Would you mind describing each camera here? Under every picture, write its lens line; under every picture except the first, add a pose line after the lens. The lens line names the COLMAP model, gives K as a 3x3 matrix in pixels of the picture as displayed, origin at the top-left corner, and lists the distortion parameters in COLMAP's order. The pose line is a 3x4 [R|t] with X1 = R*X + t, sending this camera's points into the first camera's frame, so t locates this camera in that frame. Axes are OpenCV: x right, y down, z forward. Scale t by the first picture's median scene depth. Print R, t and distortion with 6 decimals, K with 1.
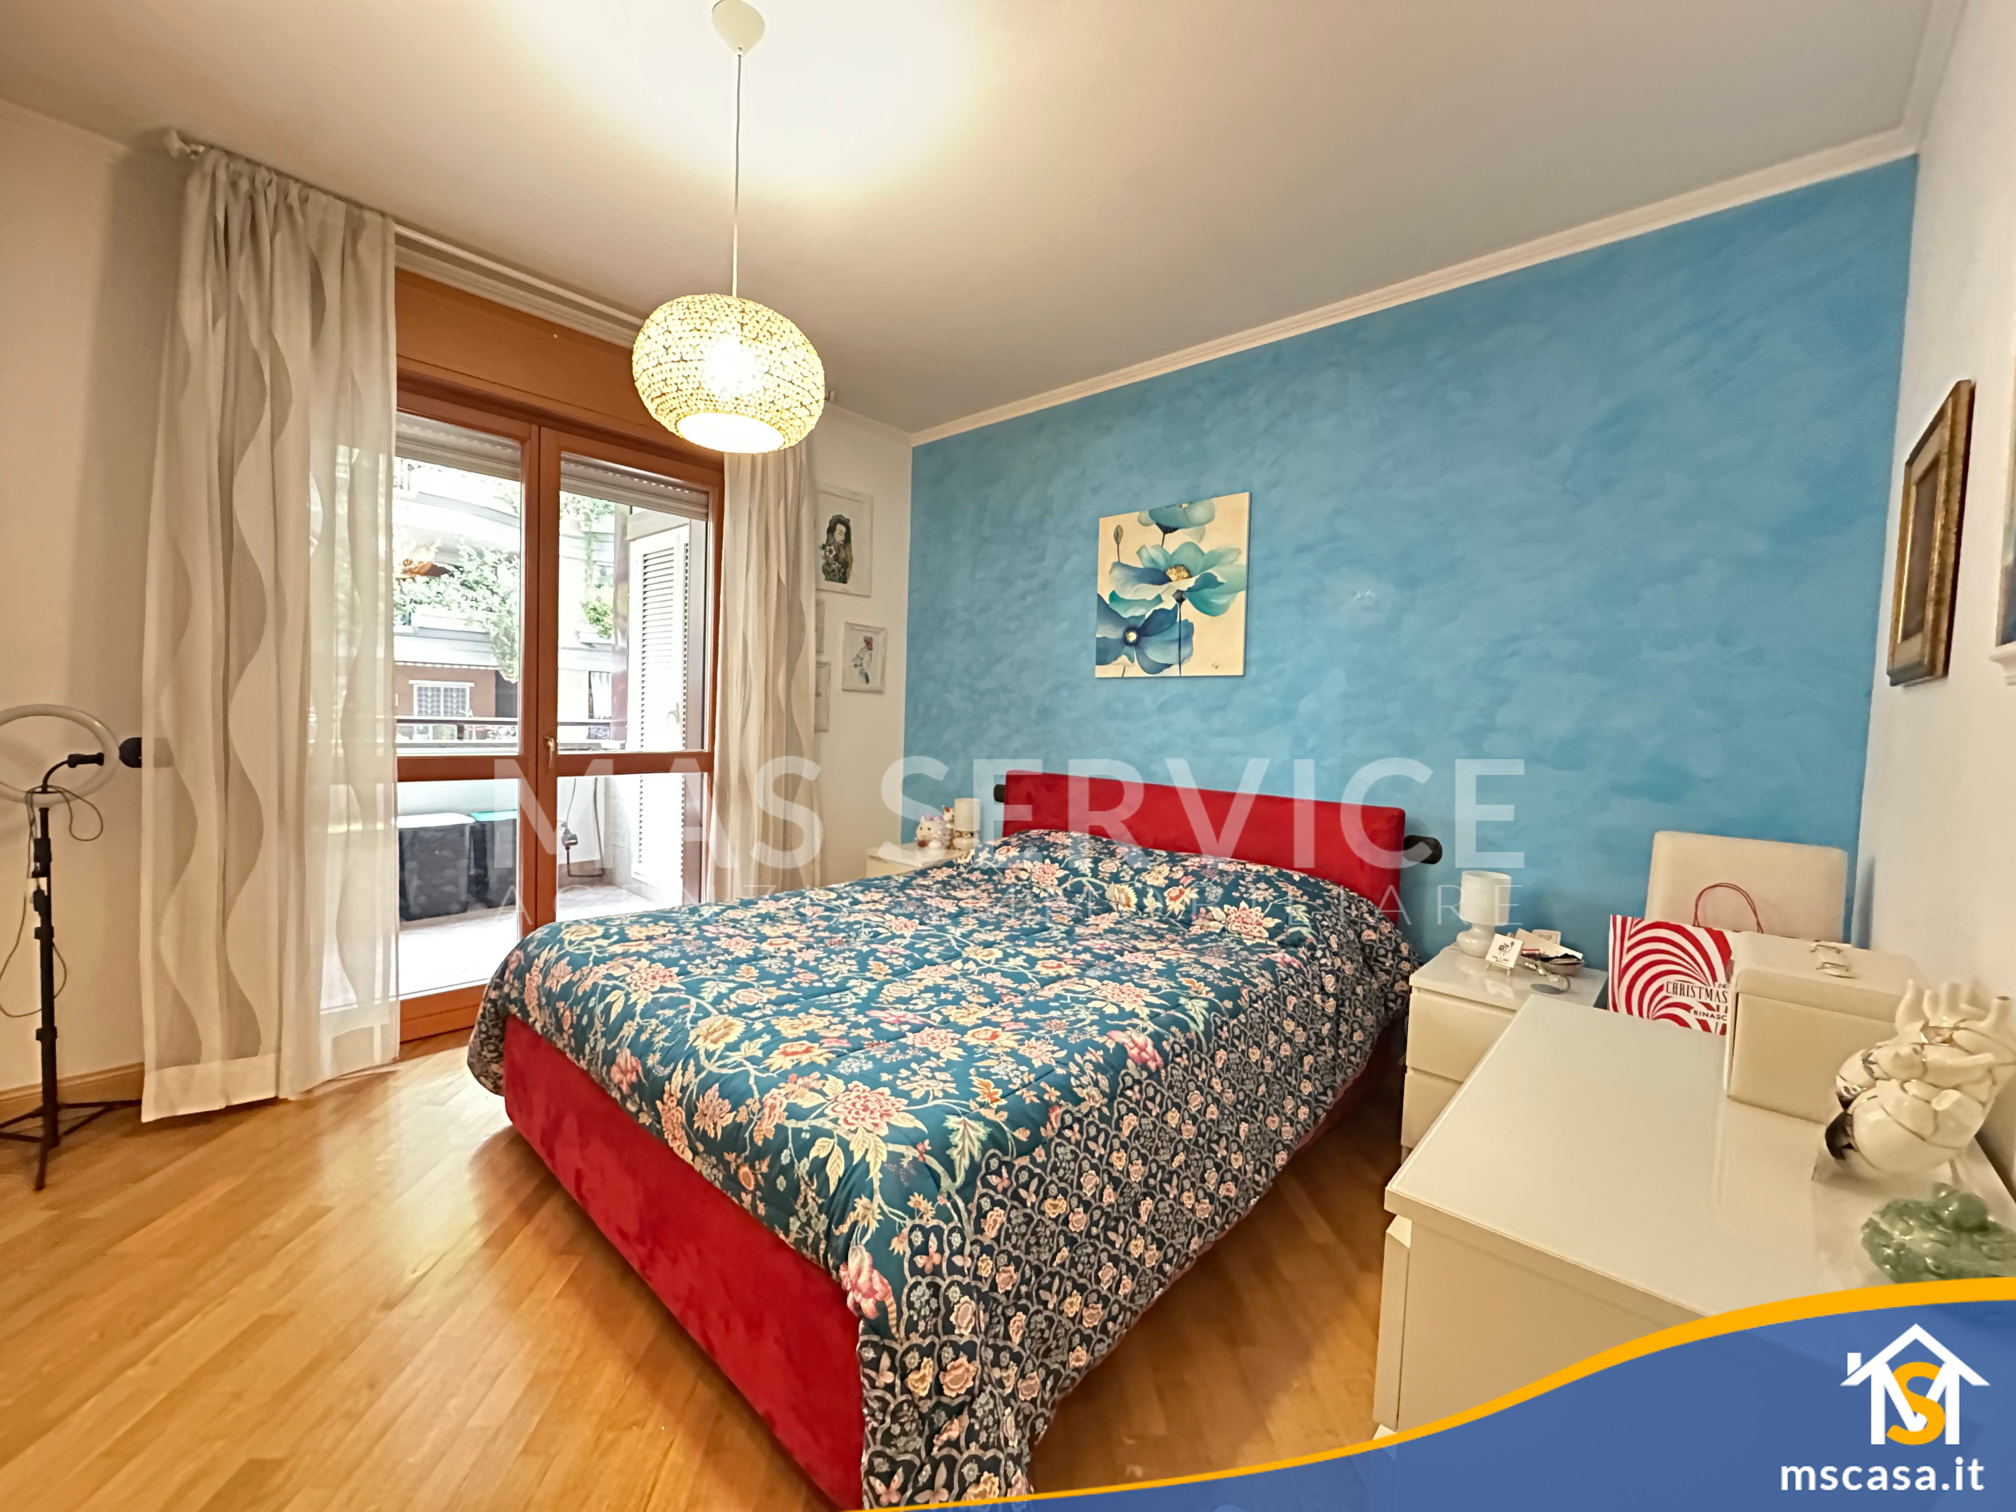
lens RADIAL K [[806.2, 0, 1011.9], [0, 806.2, 754.2], [0, 0, 1]] dist [-0.005327, 0.000972]
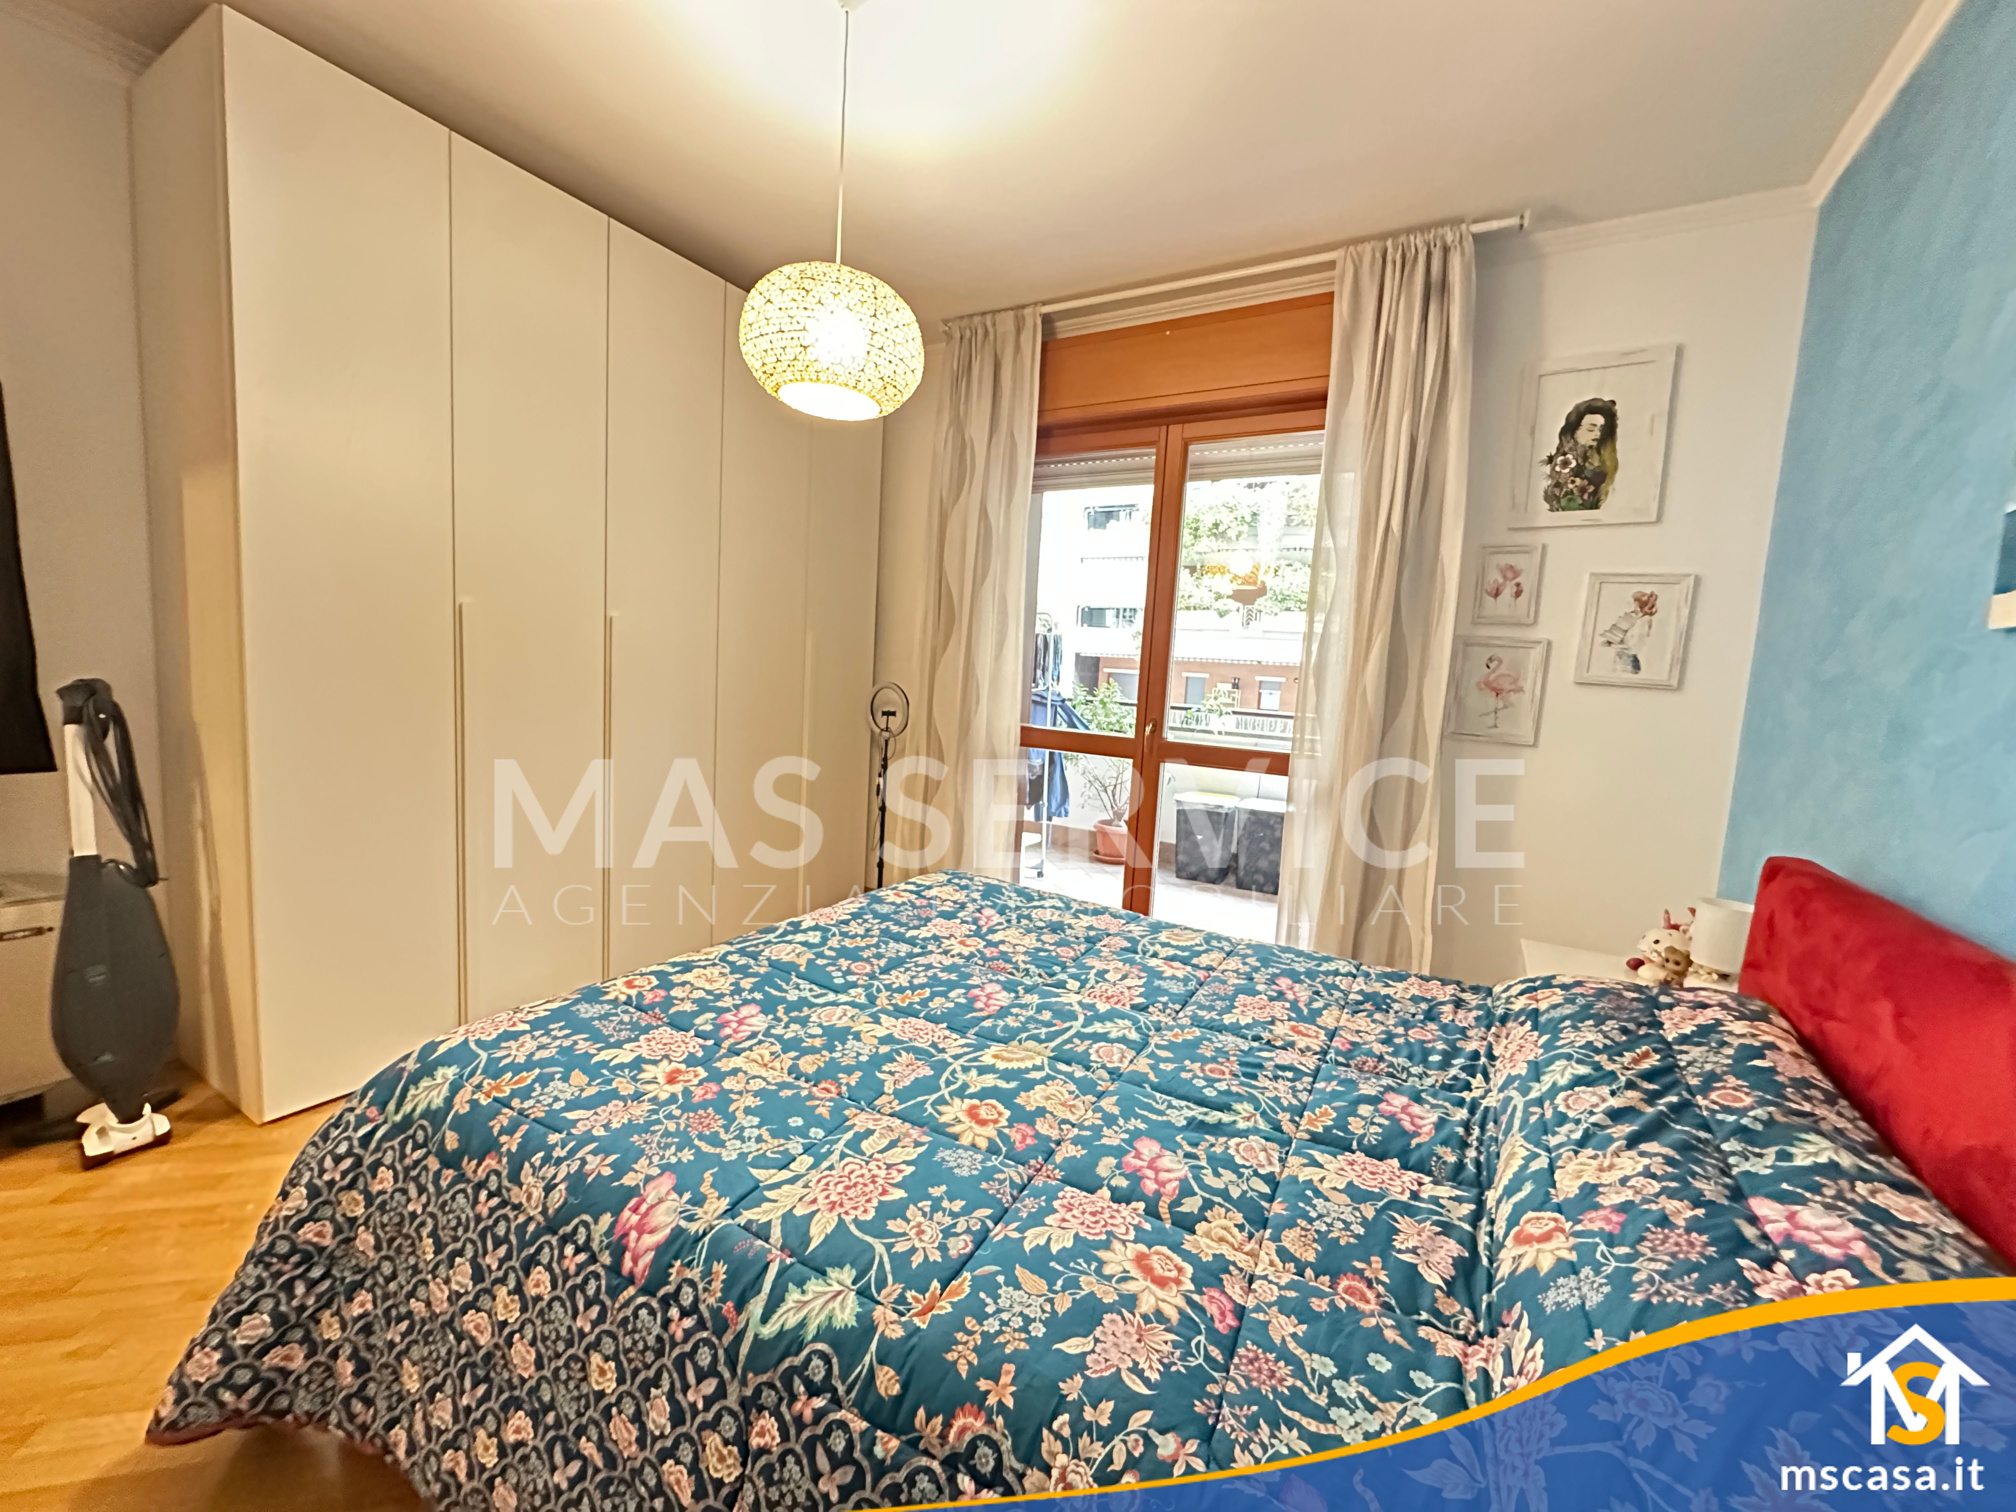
lens RADIAL K [[806.2, 0, 1012.9], [0, 806.2, 753.9], [0, 0, 1]] dist [-0.005327, 0.000972]
pose [[0.202361, 0.078618, -0.976150, 0.580527], [-0.101225, 0.993113, 0.058999, -0.033365], [0.974066, 0.086872, 0.208925, 0.840102]]
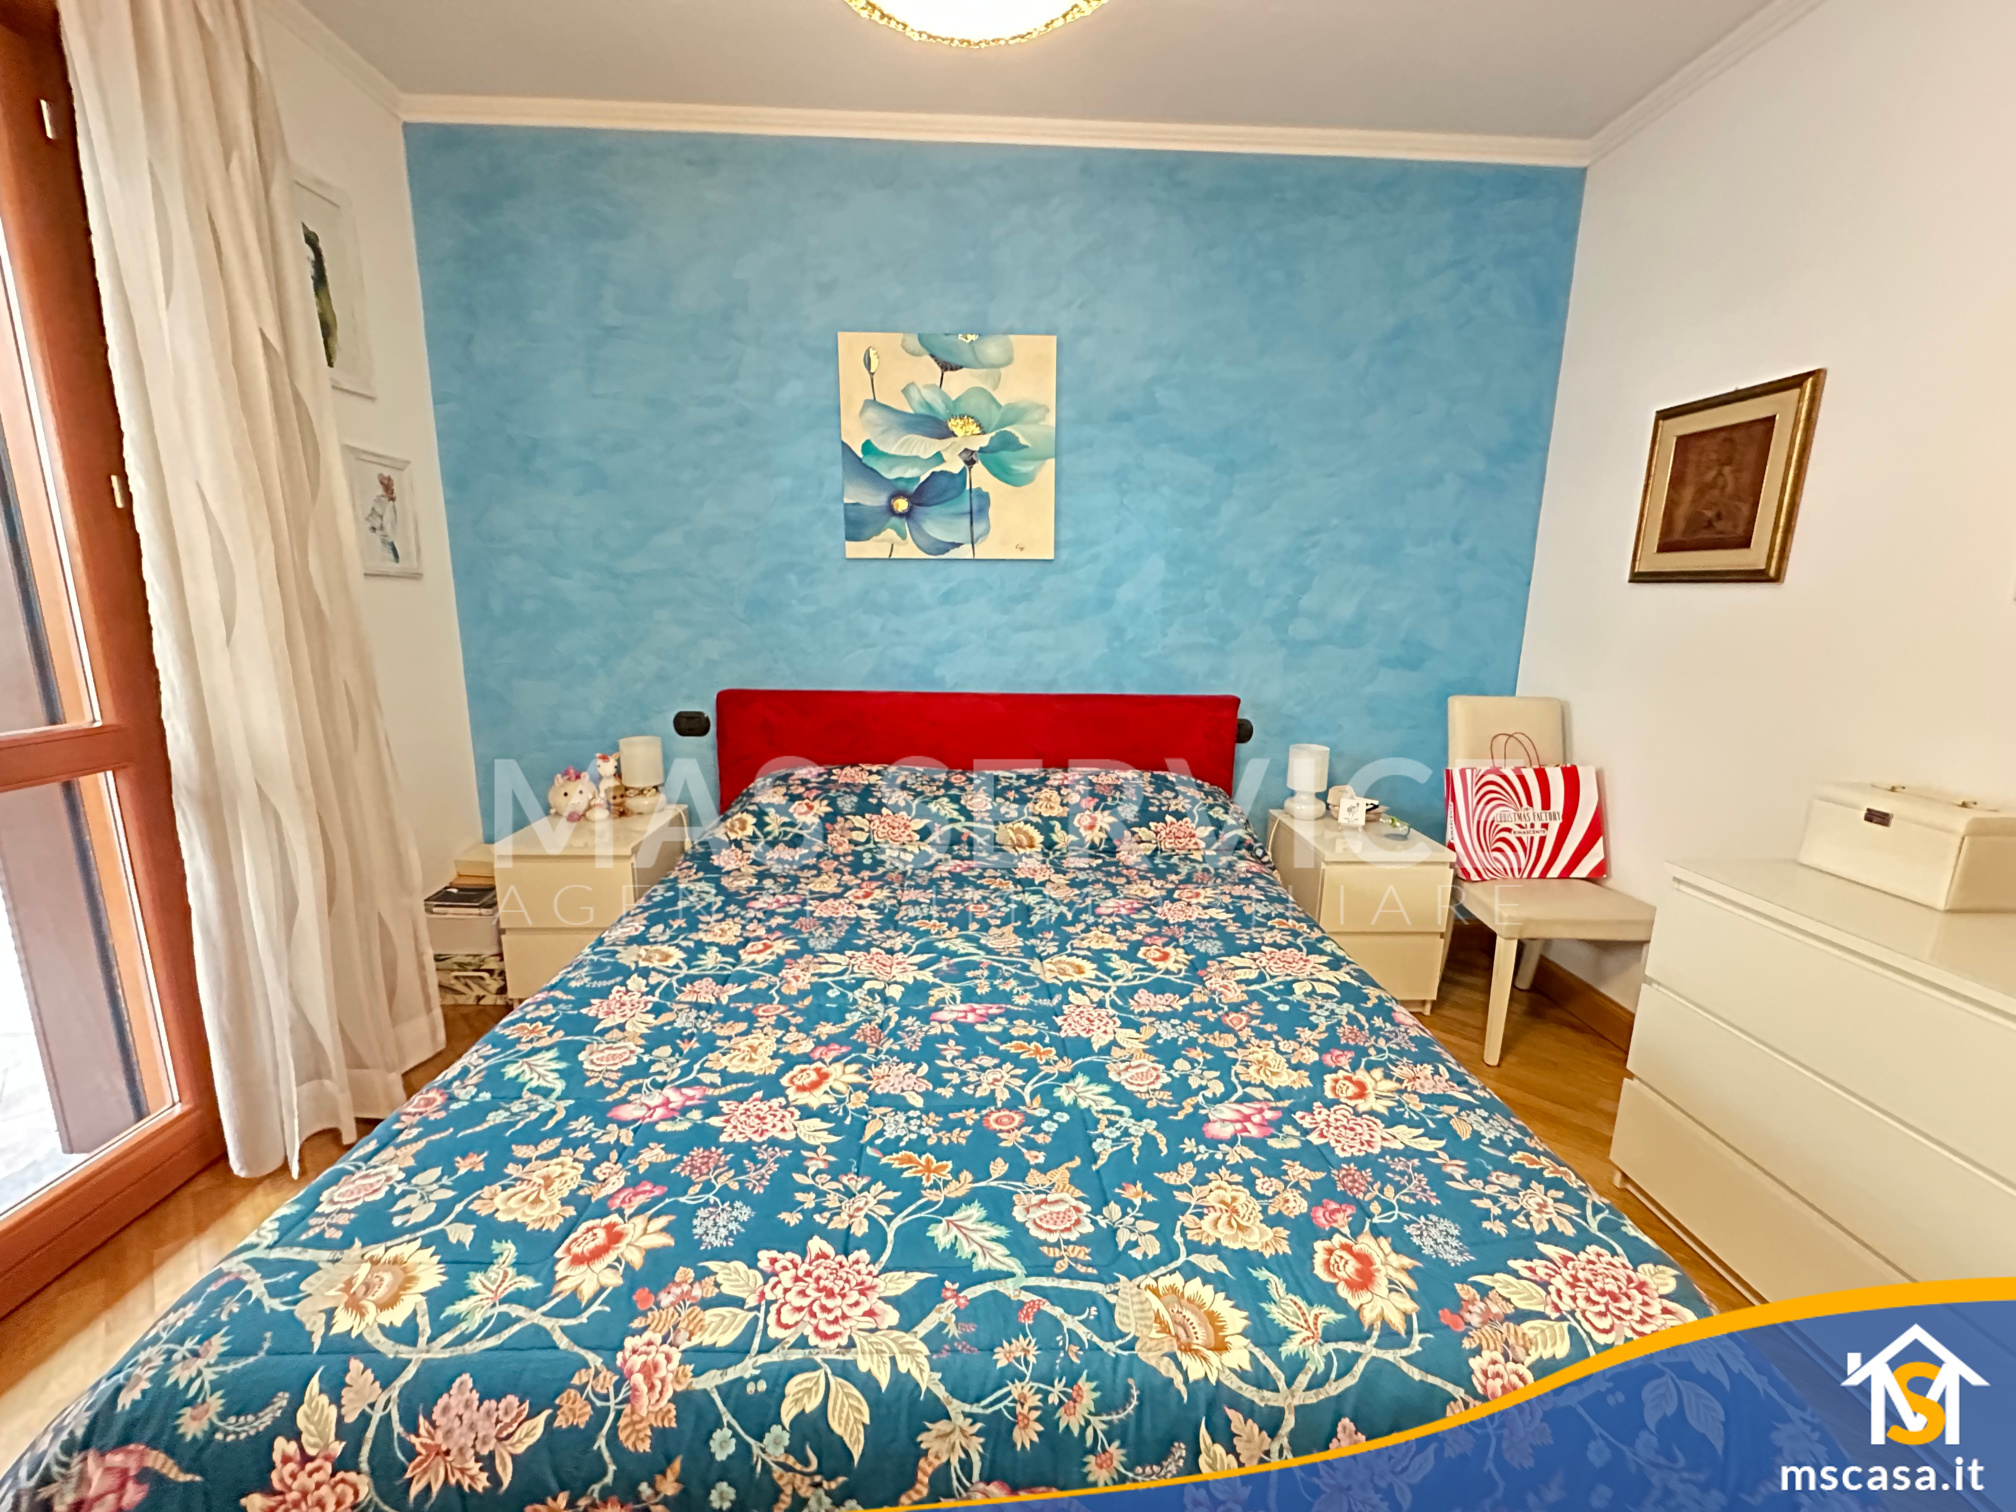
lens RADIAL K [[806.2, 0, 1016.8], [0, 806.2, 752.7], [0, 0, 1]] dist [-0.005327, 0.000972]
pose [[0.715200, -0.158854, 0.680628, -0.521299], [0.046194, 0.982443, 0.180755, -0.072222], [-0.697392, -0.097835, 0.709981, 0.540318]]
